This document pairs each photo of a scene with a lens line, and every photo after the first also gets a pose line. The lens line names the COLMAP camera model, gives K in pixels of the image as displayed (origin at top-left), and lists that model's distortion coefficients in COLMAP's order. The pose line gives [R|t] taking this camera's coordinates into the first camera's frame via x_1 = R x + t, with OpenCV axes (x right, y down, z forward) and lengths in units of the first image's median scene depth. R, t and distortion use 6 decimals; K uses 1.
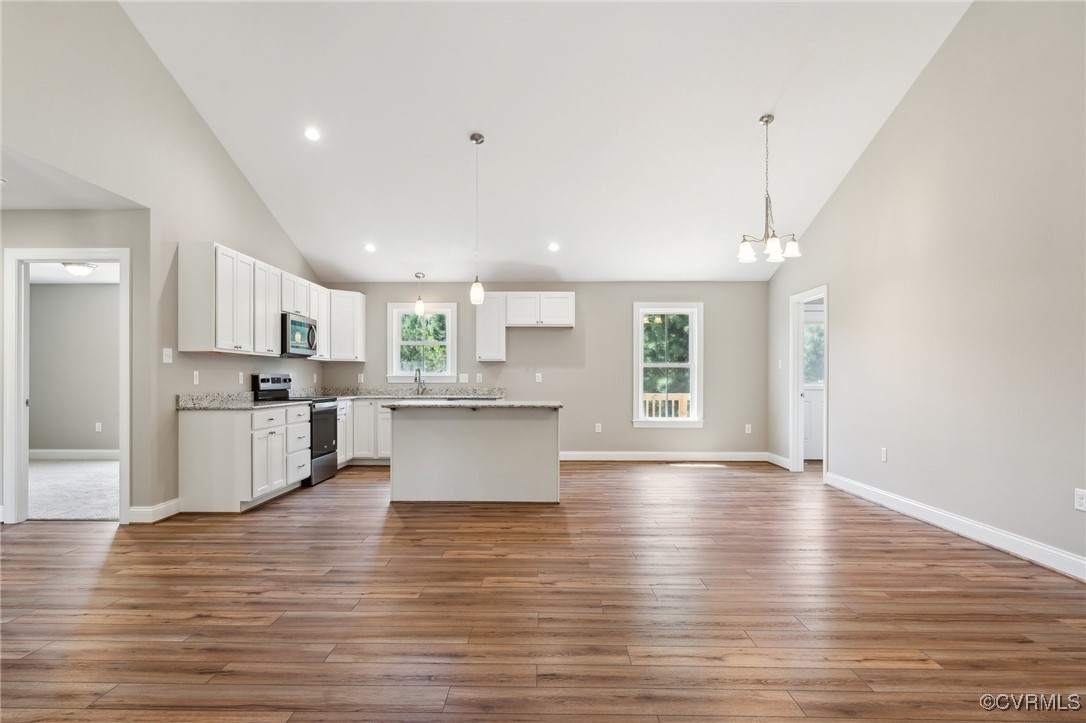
lens RADIAL K [[614.0, 0, 531.3], [0, 614.0, 378.5], [0, 0, 1]] dist [-0.001623, 0.000017]
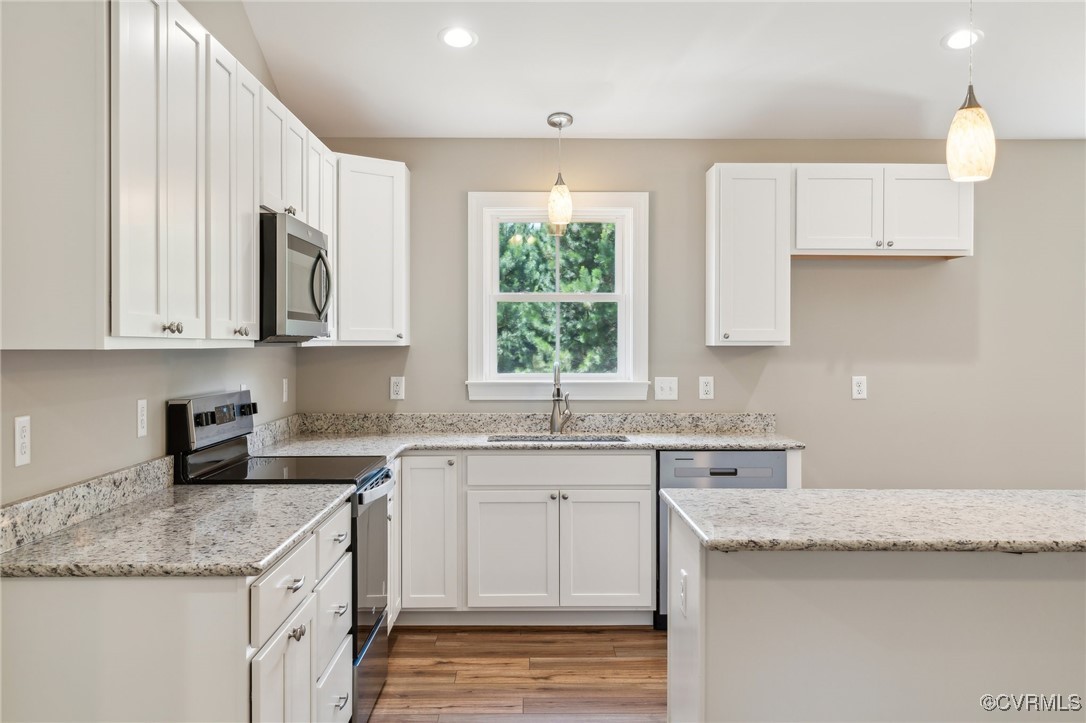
lens RADIAL K [[1075.7, 0, 541.1], [0, 1075.7, 349.7], [0, 0, 1]] dist [0.007571, 0.006570]
pose [[0.999498, 0.001273, 0.031671, -0.274042], [-0.001466, 0.999981, 0.006063, -0.037481], [-0.031663, -0.006106, 0.999480, 0.424617]]
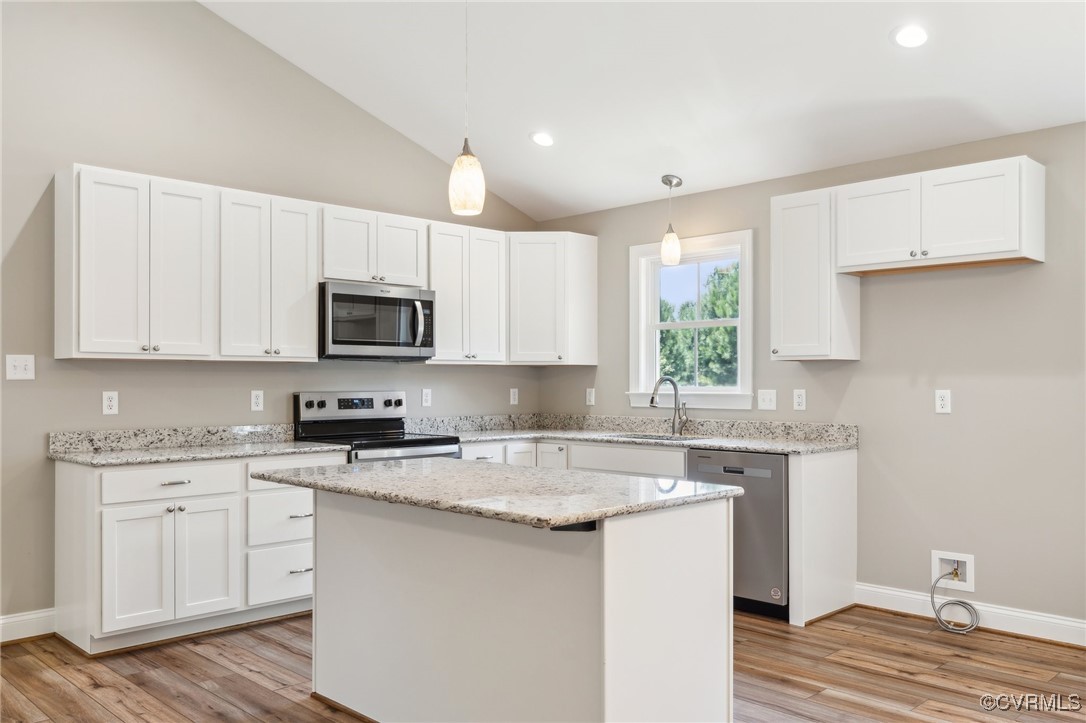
lens RADIAL K [[876.2, 0, 537.4], [0, 876.2, 377.6], [0, 0, 1]] dist [0.005782, 0.001633]
pose [[0.714822, -0.003450, -0.699298, 0.275373], [0.000506, 0.999990, -0.004417, -0.017714], [0.699307, 0.002804, 0.714816, 0.570247]]
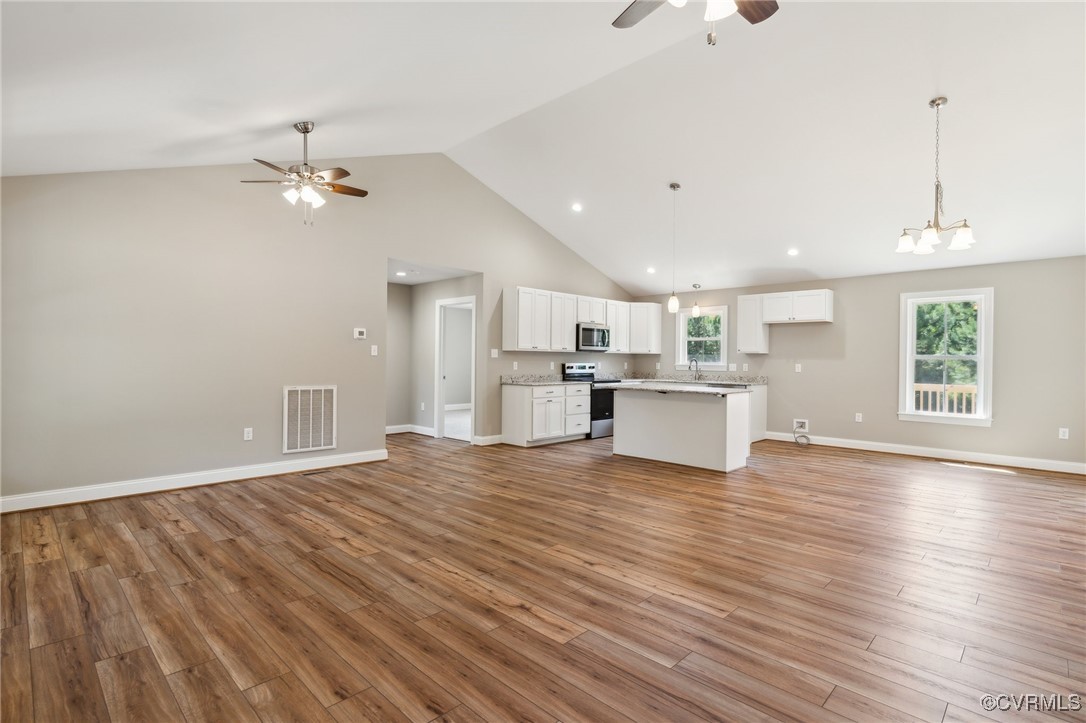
lens RADIAL K [[521.3, 0, 544.8], [0, 521.3, 361.4], [0, 0, 1]] dist [-0.000348, 0.000125]
pose [[0.732995, 0.008770, -0.680177, 0.412687], [-0.009728, 0.999950, 0.002410, -0.014511], [0.680164, 0.004850, 0.733044, -0.003381]]
